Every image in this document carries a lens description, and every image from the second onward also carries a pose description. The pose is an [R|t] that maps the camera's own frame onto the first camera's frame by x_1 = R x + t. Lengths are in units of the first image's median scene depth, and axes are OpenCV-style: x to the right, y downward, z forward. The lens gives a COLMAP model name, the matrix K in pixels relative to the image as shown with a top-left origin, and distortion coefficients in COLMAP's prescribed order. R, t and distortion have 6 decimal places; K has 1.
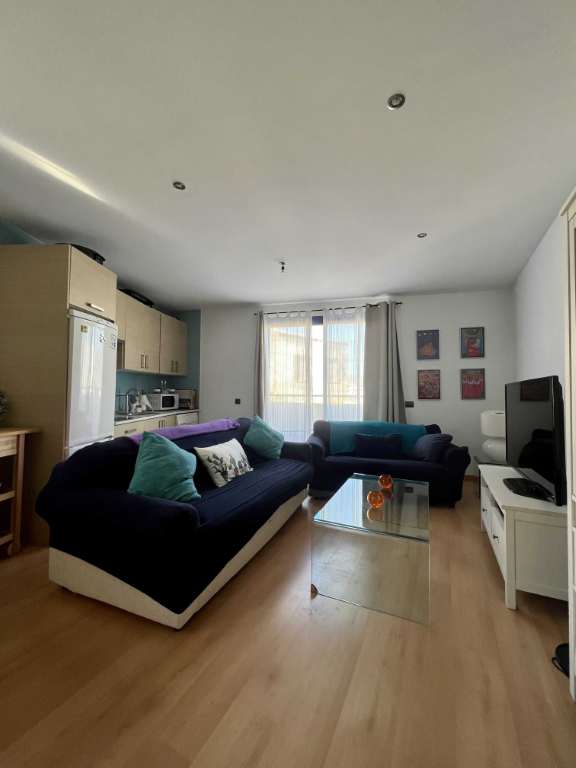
lens RADIAL K [[307.5, 0, 289.6], [0, 307.5, 378.9], [0, 0, 1]] dist [-0.001353, -0.000076]
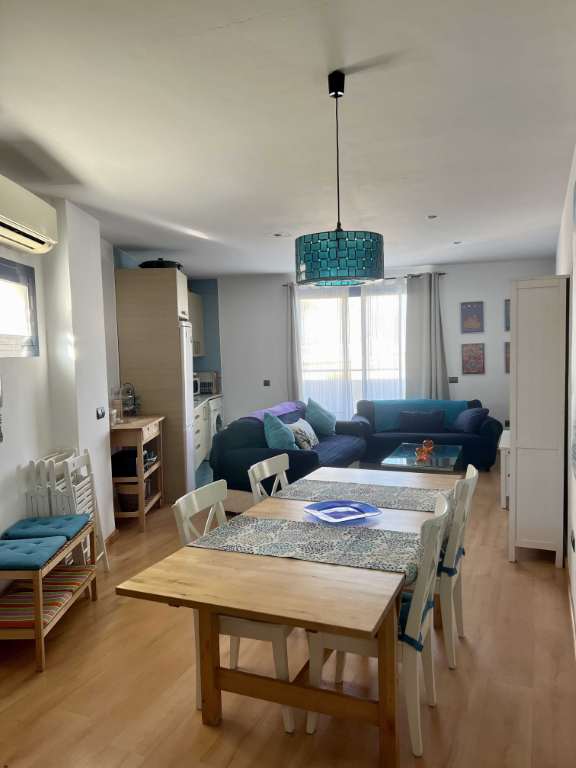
lens RADIAL K [[581.4, 0, 286.7], [0, 581.4, 383.6], [0, 0, 1]] dist [0.050558, -0.000252]
pose [[0.997935, -0.040050, 0.050221, -0.228525], [0.034726, 0.994101, 0.102745, -0.113868], [-0.054039, -0.100788, 0.993439, -0.804840]]
